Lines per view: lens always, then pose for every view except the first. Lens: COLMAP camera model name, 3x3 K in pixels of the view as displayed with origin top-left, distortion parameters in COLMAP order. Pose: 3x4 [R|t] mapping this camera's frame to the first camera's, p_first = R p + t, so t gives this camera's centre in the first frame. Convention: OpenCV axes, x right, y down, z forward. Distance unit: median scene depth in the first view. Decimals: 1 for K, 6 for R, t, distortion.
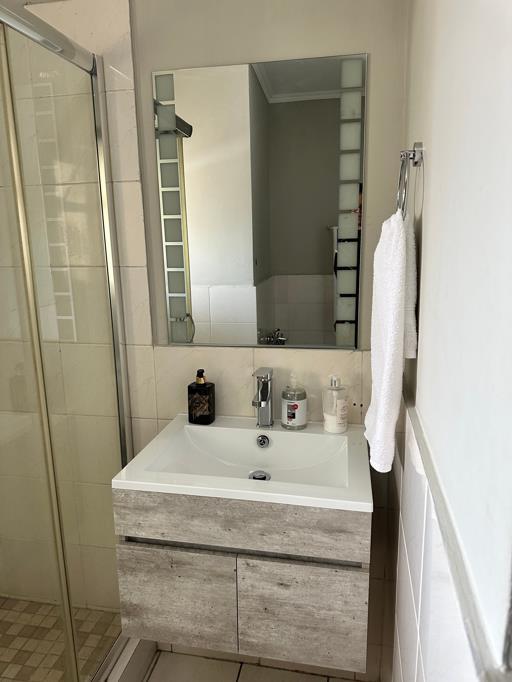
lens RADIAL K [[483.7, 0, 256.0], [0, 483.7, 341.0], [0, 0, 1]] dist [0.043871, -0.001368]
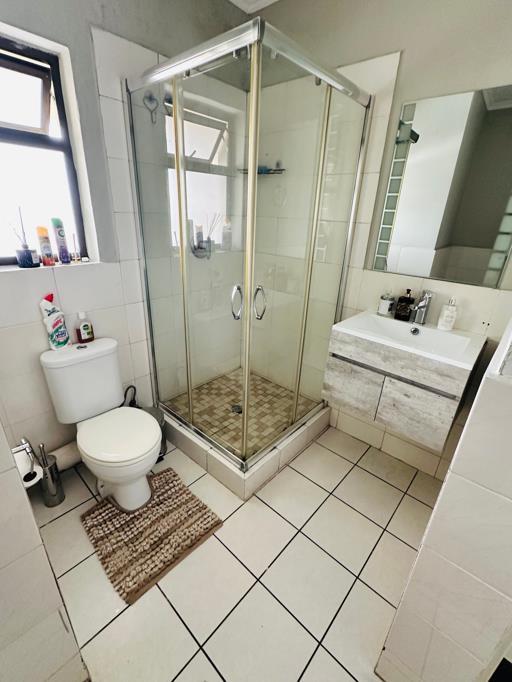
lens RADIAL K [[309.0, 0, 256.0], [0, 309.0, 341.0], [0, 0, 1]] dist [0.002482, 0.000415]
pose [[0.863479, 0.246905, -0.439819, 0.023136], [-0.164929, 0.962273, 0.216400, 0.112994], [0.476657, -0.114318, 0.871625, -0.324532]]
